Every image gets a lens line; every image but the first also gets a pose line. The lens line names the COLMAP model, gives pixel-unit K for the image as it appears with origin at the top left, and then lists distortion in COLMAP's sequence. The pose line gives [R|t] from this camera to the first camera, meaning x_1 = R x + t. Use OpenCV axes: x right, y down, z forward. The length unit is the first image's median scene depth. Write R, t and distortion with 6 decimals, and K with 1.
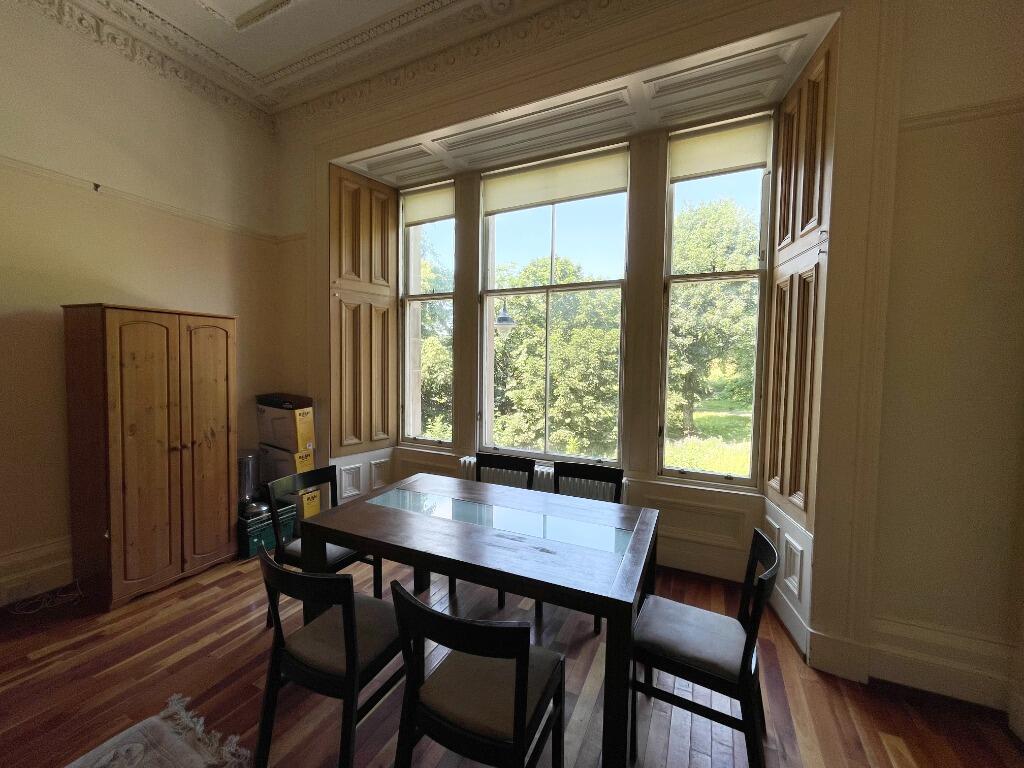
lens RADIAL K [[411.8, 0, 514.4], [0, 411.8, 382.0], [0, 0, 1]] dist [-0.002504, 0.000510]
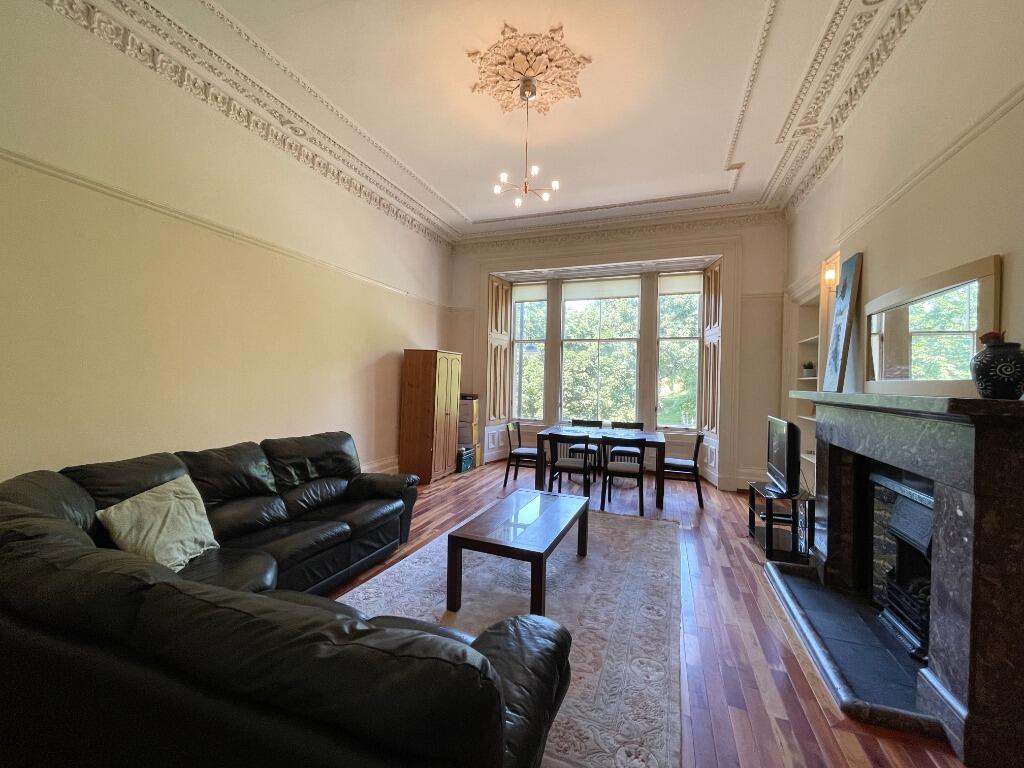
lens RADIAL K [[411.8, 0, 513.7], [0, 411.8, 383.2], [0, 0, 1]] dist [-0.002504, 0.000510]
pose [[0.994462, 0.004414, 0.105001, -0.579653], [-0.000181, 0.999188, -0.040286, 0.068853], [-0.105093, 0.040044, 0.993656, -1.007759]]
